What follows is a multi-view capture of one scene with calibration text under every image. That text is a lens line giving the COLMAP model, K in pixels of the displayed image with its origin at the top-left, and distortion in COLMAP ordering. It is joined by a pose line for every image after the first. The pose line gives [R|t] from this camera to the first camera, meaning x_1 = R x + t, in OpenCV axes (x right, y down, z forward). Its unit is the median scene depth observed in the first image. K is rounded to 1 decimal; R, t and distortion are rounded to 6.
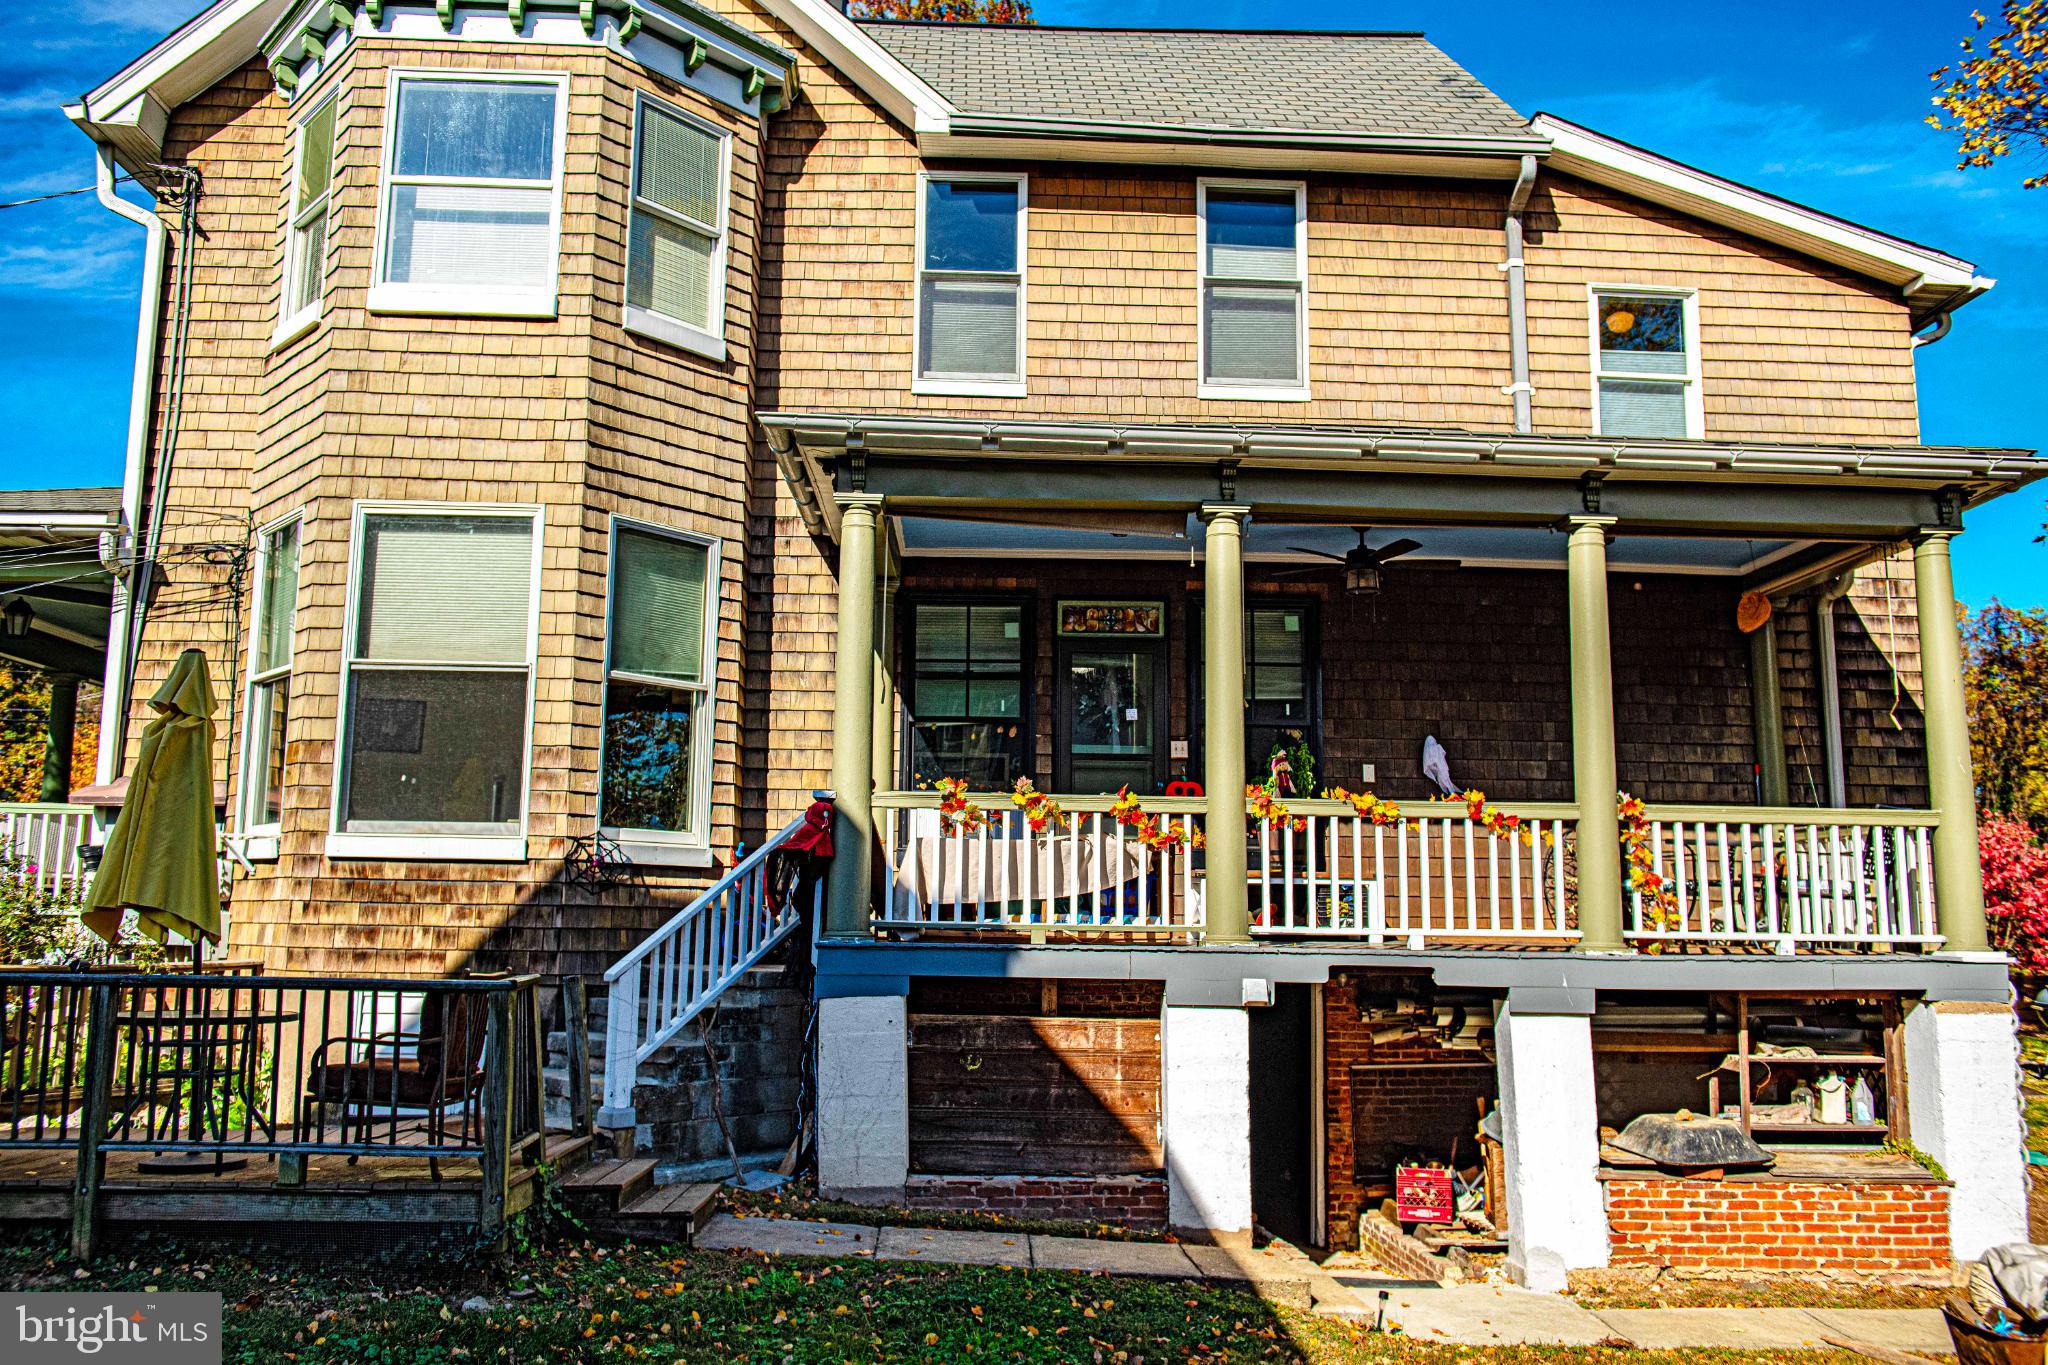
lens RADIAL K [[1618.7, 0, 1024.0], [0, 1618.7, 682.5], [0, 0, 1]] dist [-0.018460, -0.007867]
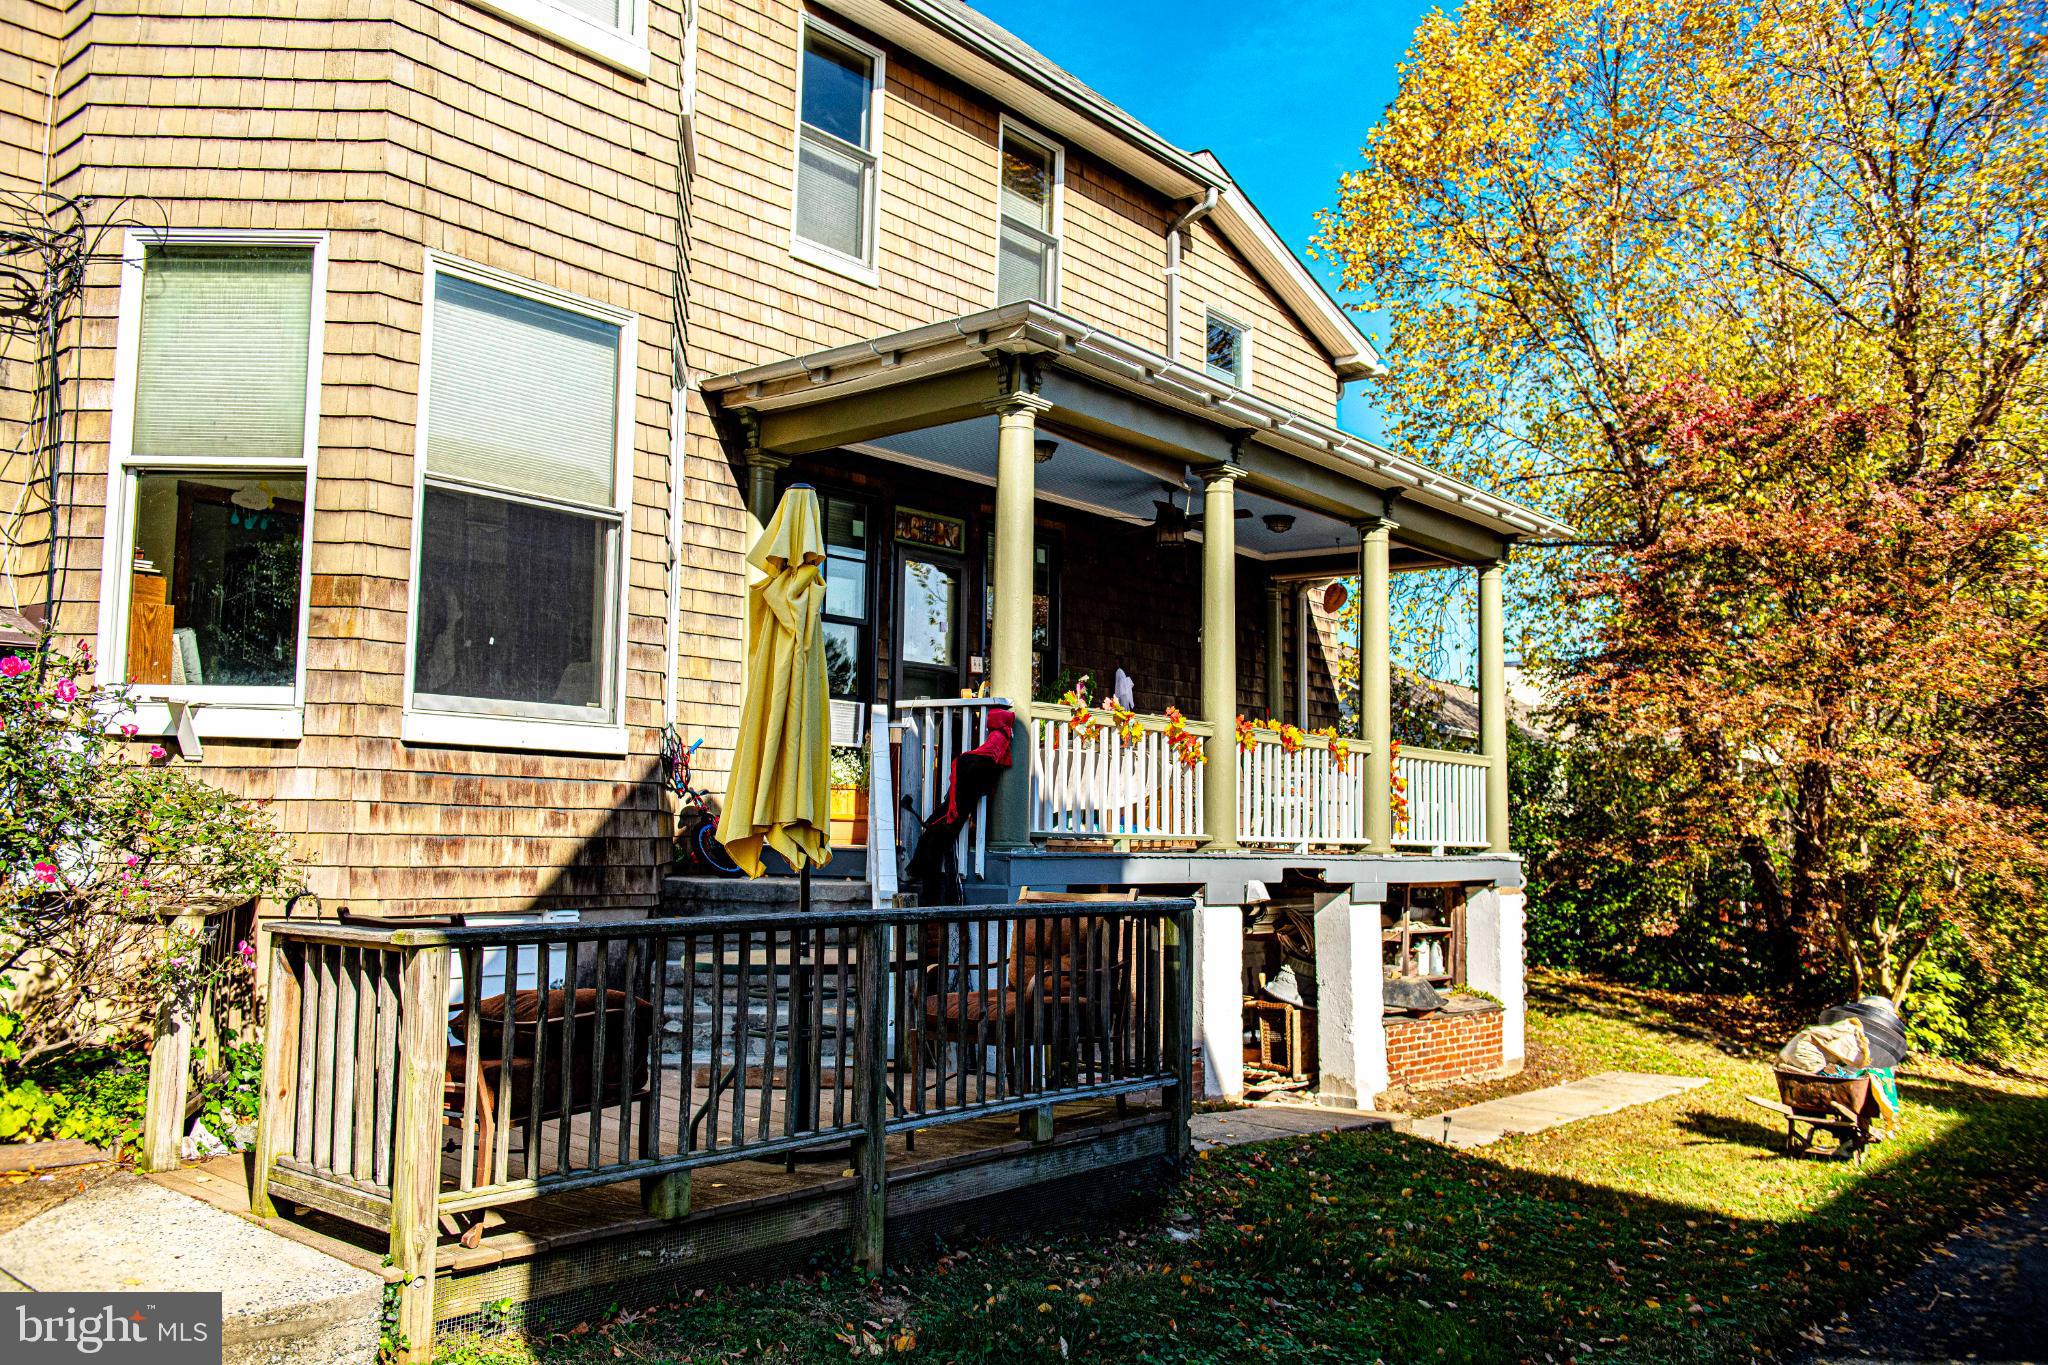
lens RADIAL K [[1666.7, 0, 1024.0], [0, 1666.7, 682.5], [0, 0, 1]] dist [-0.008932, -0.000182]
pose [[0.669390, 0.067019, 0.739882, -0.795473], [-0.116211, 0.993109, 0.015183, 0.038120], [-0.733766, -0.096146, 0.672565, 0.294748]]
